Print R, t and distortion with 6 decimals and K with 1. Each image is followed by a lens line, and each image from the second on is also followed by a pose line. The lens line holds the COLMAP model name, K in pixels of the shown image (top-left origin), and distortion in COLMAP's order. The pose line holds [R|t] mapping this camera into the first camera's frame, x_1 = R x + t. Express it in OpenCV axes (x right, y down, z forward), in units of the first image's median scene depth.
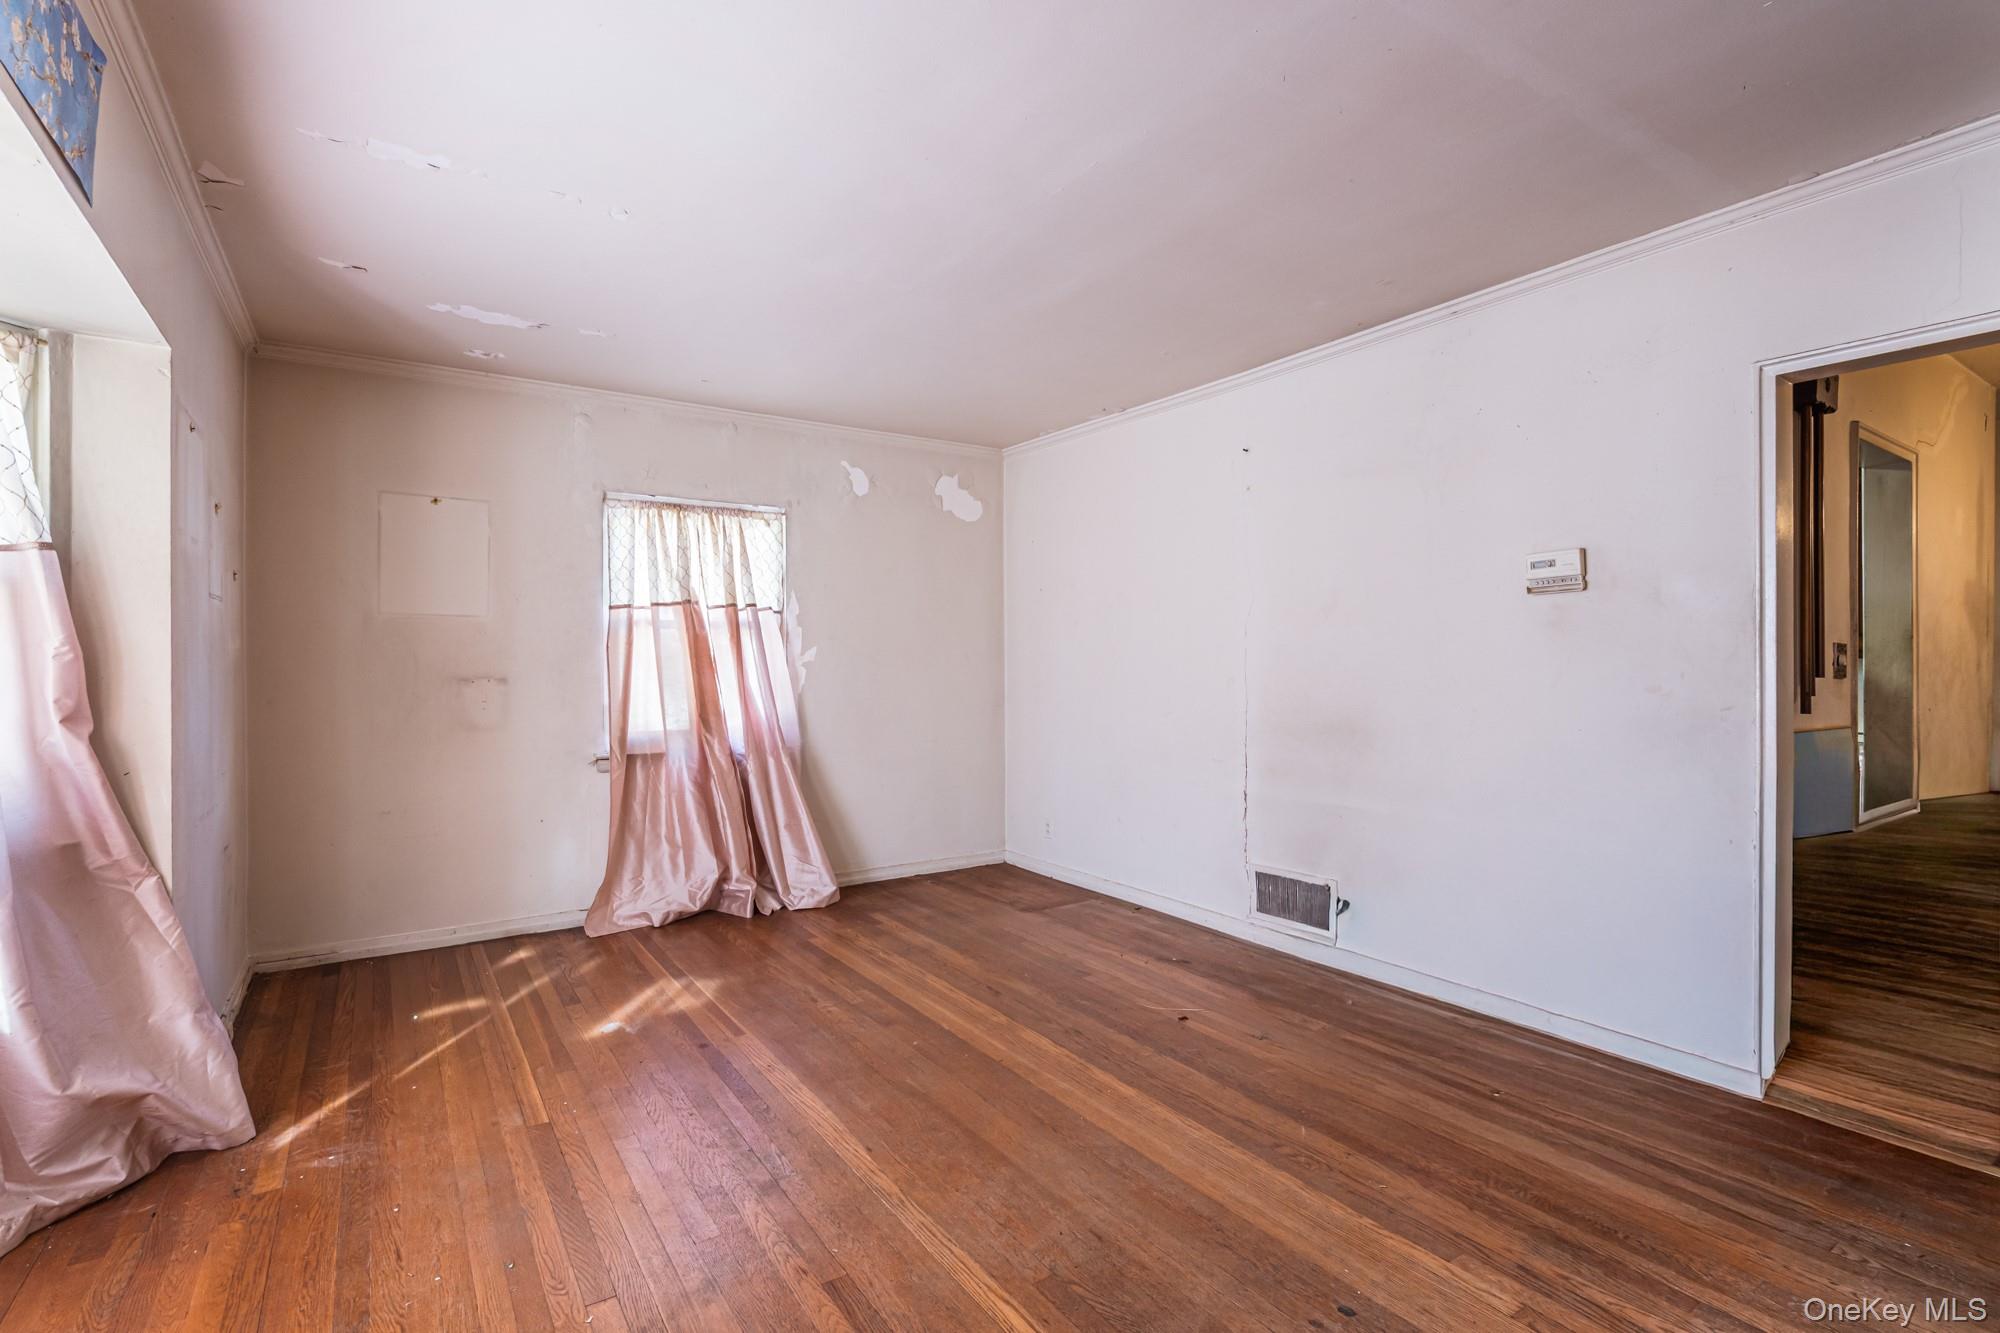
lens RADIAL K [[917.8, 0, 979.1], [0, 917.8, 665.7], [0, 0, 1]] dist [-0.003933, 0.000329]
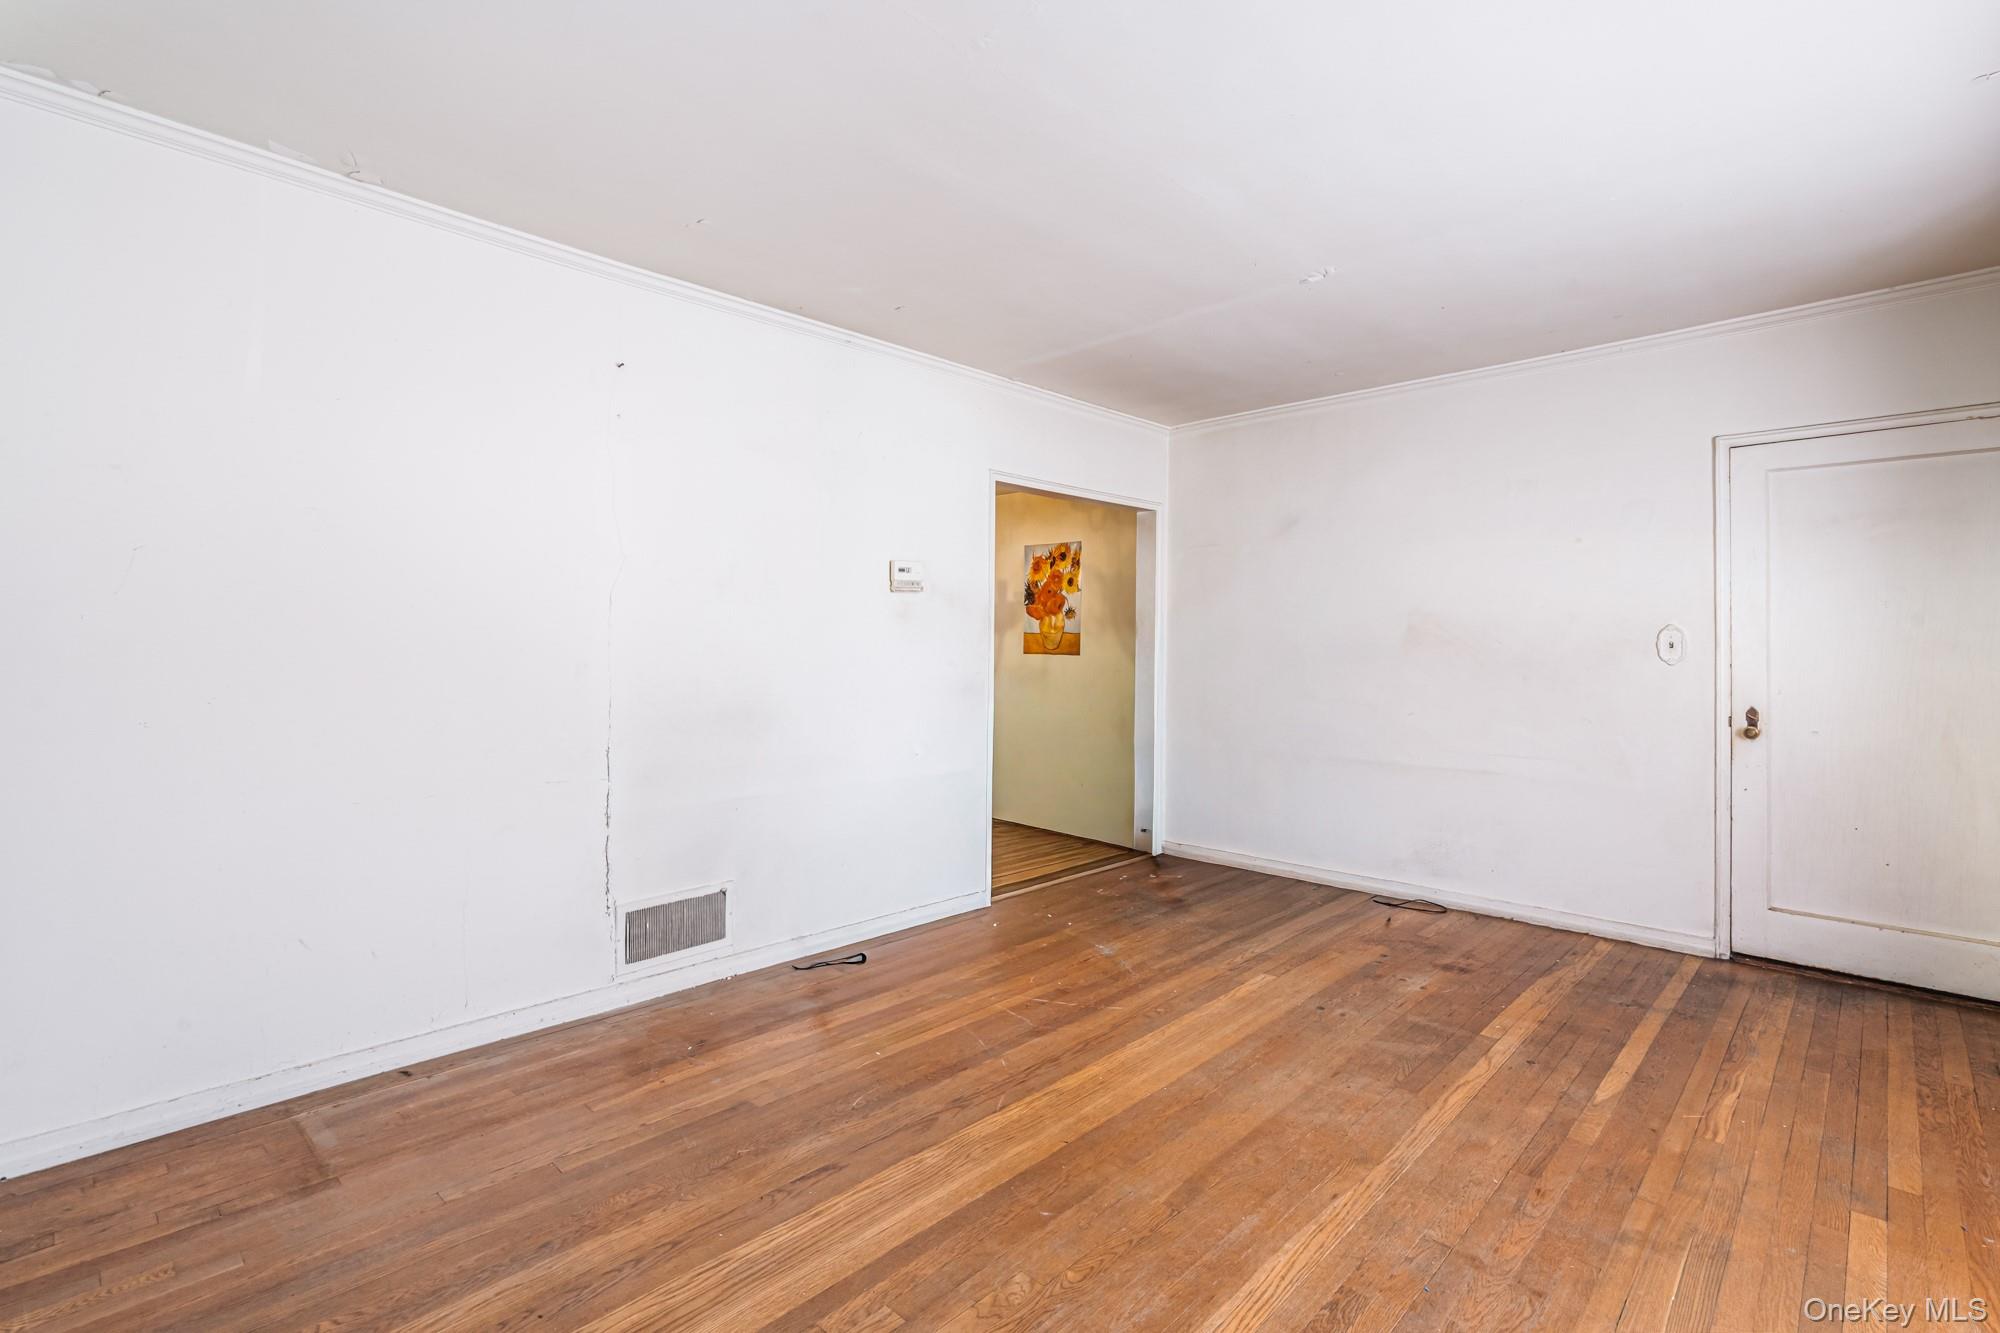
lens RADIAL K [[917.8, 0, 984.8], [0, 917.8, 653.0], [0, 0, 1]] dist [-0.003933, 0.000329]
pose [[-0.208322, -0.005895, 0.978043, -0.527792], [0.001426, 0.999979, 0.006331, -0.001179], [-0.978059, 0.002714, -0.208309, 0.877235]]
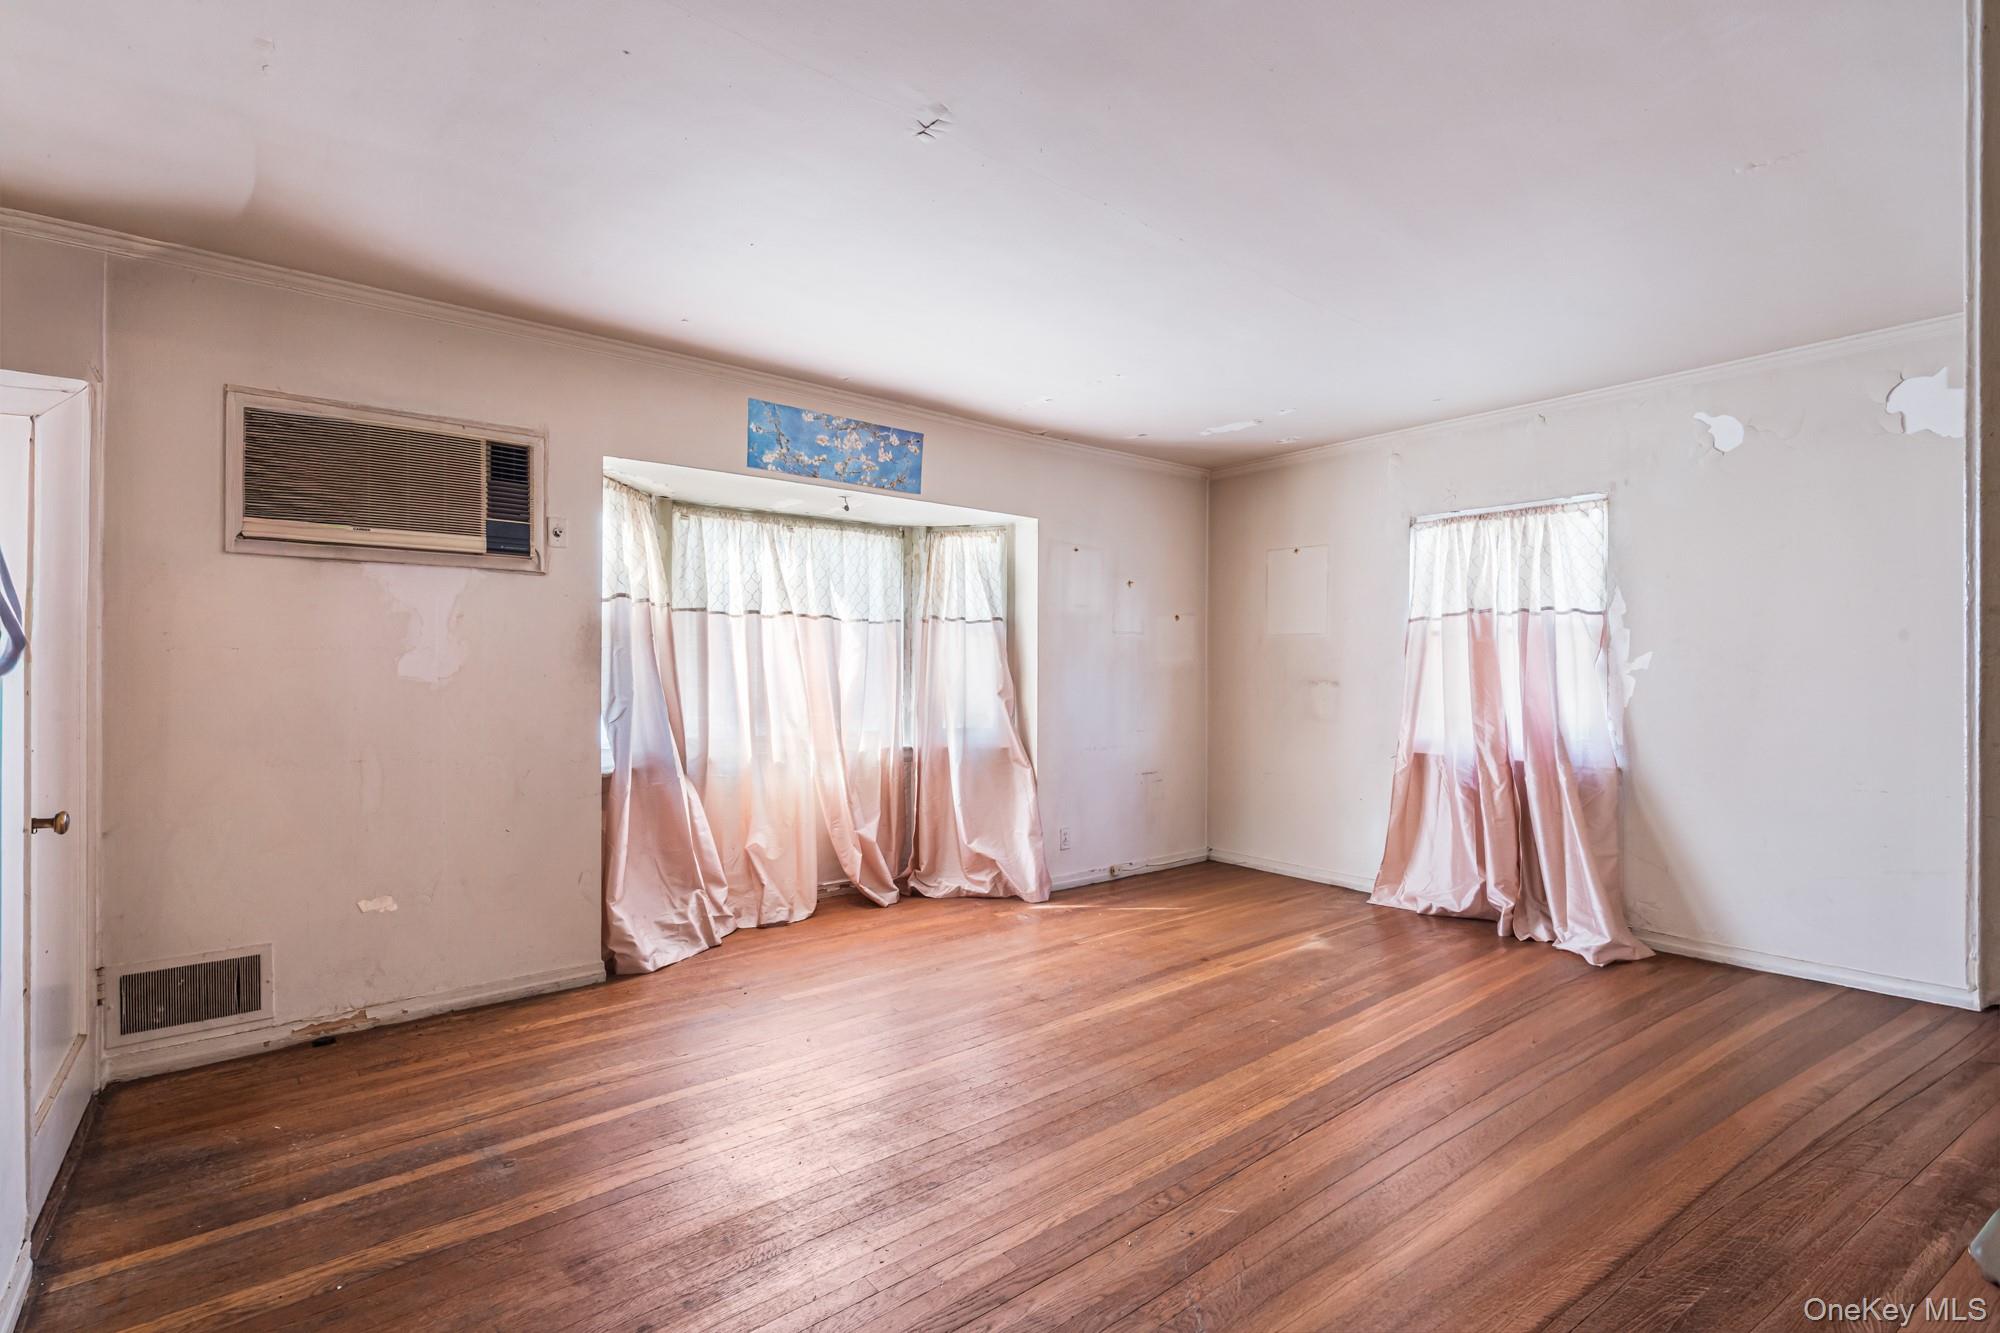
lens RADIAL K [[917.8, 0, 992.5], [0, 917.8, 663.3], [0, 0, 1]] dist [-0.003933, 0.000329]
pose [[0.099178, -0.001469, -0.995069, 0.725014], [-0.006547, 0.999976, -0.002129, -0.005639], [0.995048, 0.006726, 0.099166, 0.415322]]
